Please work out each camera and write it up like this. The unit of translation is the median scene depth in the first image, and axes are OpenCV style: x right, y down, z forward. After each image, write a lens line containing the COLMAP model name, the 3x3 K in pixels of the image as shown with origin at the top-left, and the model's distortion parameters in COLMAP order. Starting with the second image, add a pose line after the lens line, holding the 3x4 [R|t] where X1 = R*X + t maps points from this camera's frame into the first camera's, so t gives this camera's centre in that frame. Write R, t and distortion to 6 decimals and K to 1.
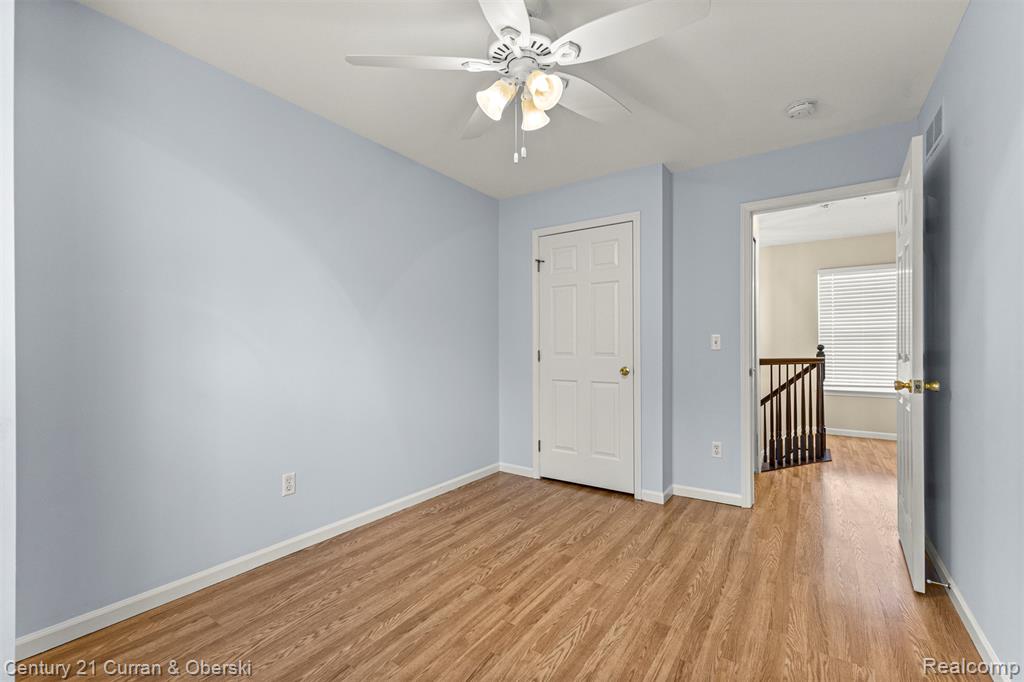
lens RADIAL K [[438.6, 0, 512.9], [0, 438.6, 343.2], [0, 0, 1]] dist [0.009953, -0.003933]
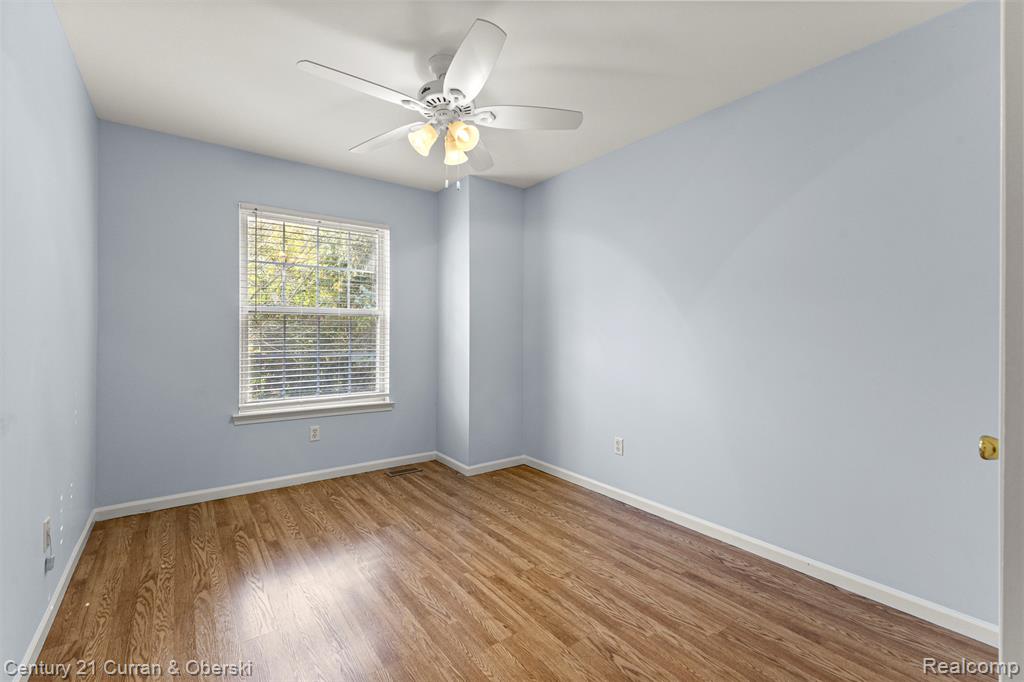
lens RADIAL K [[438.6, 0, 510.6], [0, 438.6, 340.6], [0, 0, 1]] dist [0.009953, -0.003933]
pose [[-0.322749, 0.010732, -0.946424, 0.869177], [0.001181, 0.999940, 0.010936, -0.002261], [0.946484, 0.002412, -0.322743, 1.207411]]
